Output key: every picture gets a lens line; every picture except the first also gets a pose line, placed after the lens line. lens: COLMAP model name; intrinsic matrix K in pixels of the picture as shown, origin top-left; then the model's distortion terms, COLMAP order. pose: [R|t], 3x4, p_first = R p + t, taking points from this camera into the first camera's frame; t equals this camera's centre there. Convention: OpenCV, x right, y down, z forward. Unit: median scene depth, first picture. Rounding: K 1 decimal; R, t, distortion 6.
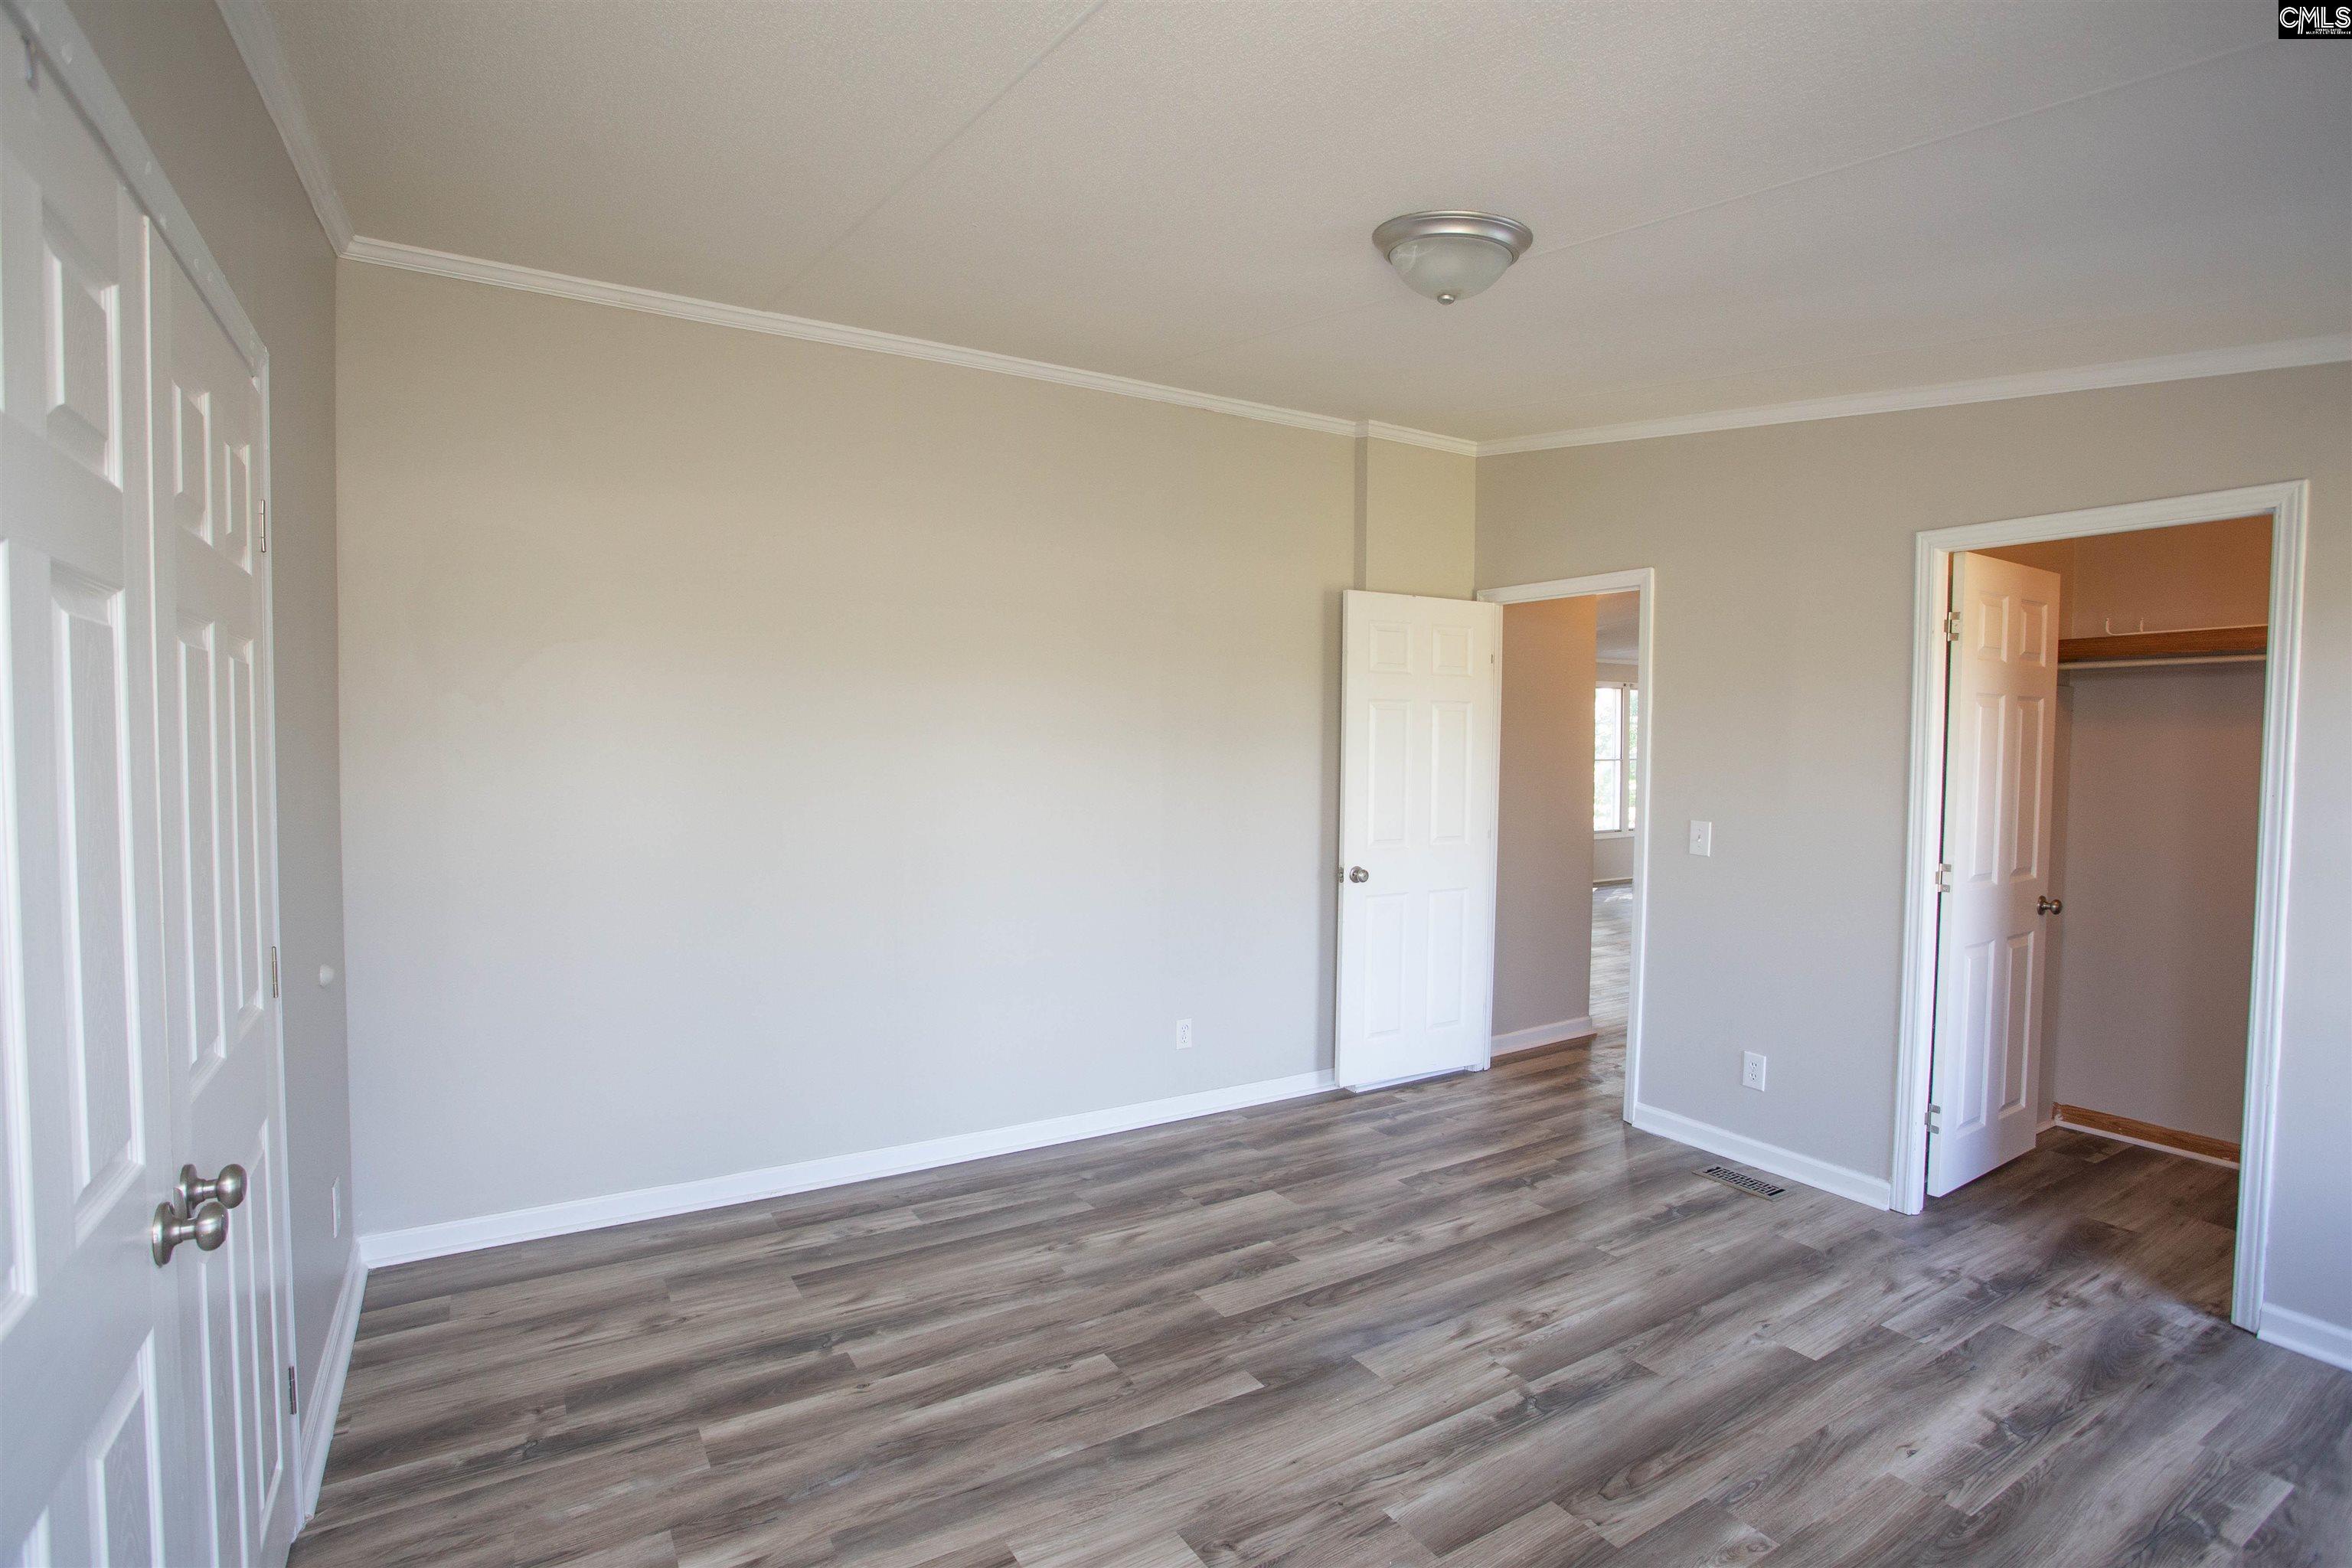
lens RADIAL K [[1142.8, 0, 1169.4], [0, 1142.8, 781.6], [0, 0, 1]] dist [-0.070756, 0.024748]
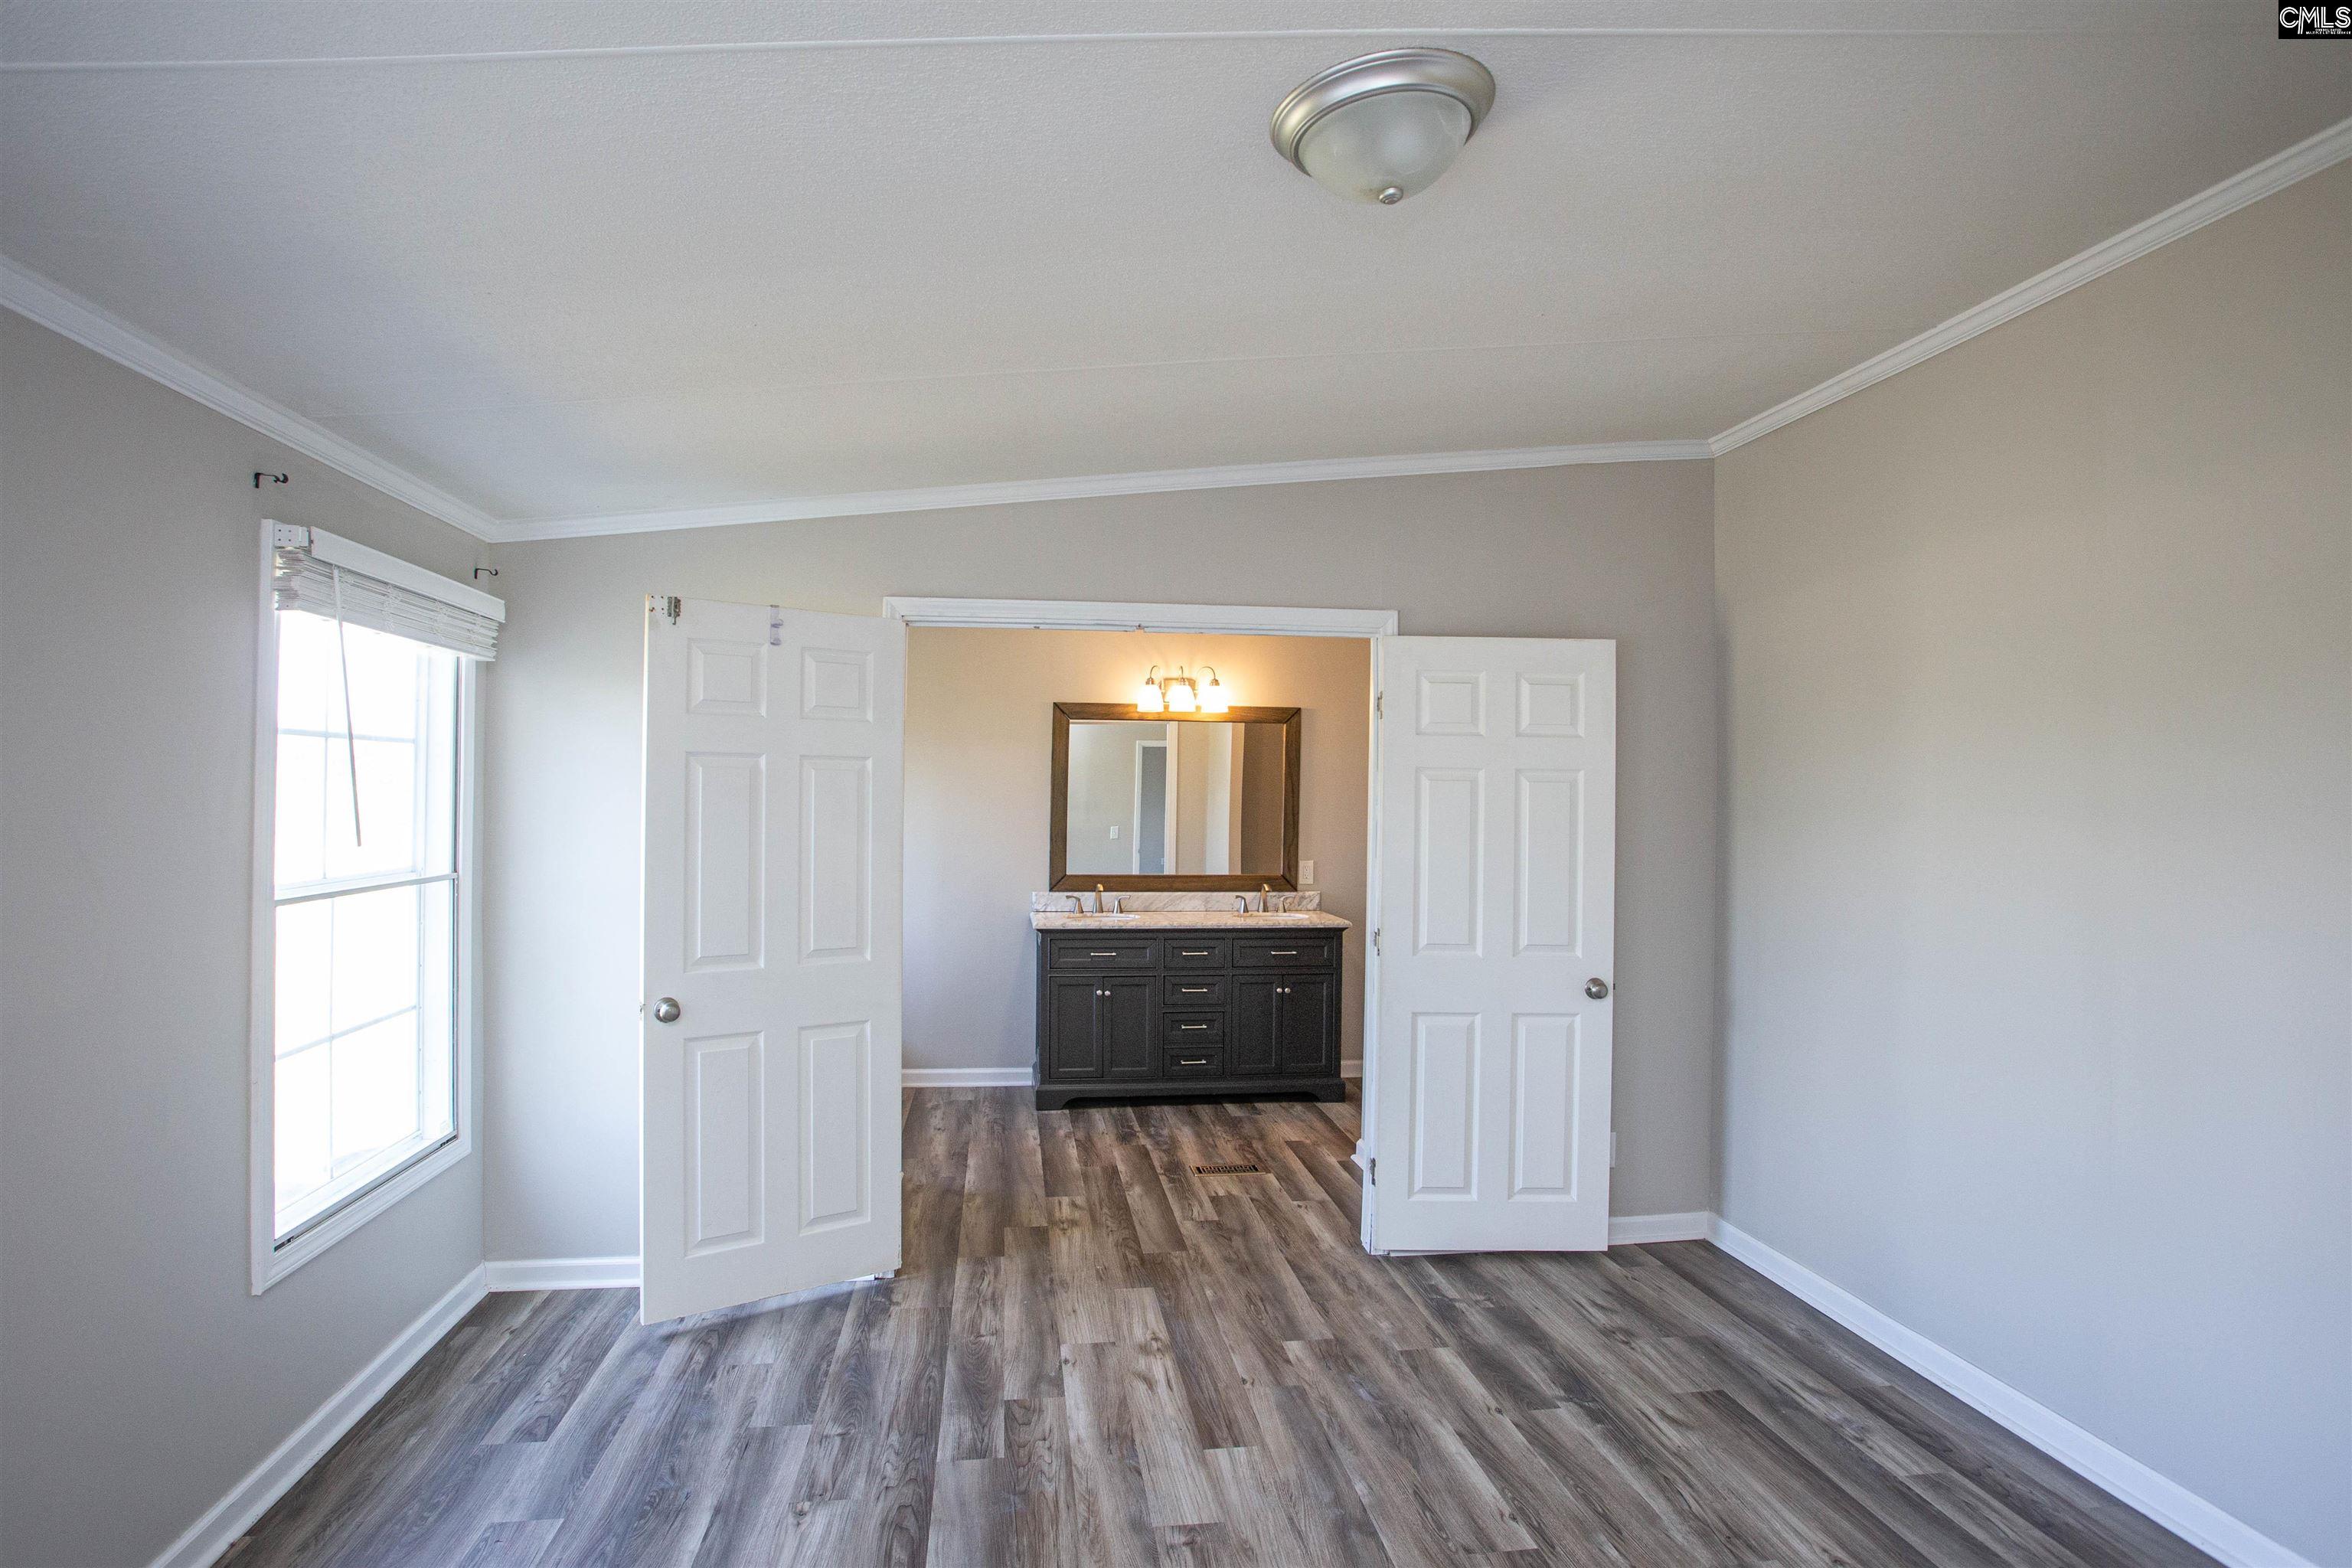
lens RADIAL K [[1142.8, 0, 1169.4], [0, 1142.8, 781.6], [0, 0, 1]] dist [-0.070756, 0.024748]
pose [[-0.381872, -0.024461, -0.923891, 0.819620], [-0.047143, 0.998864, -0.006960, -0.060433], [0.923012, 0.040898, -0.382591, 0.998273]]
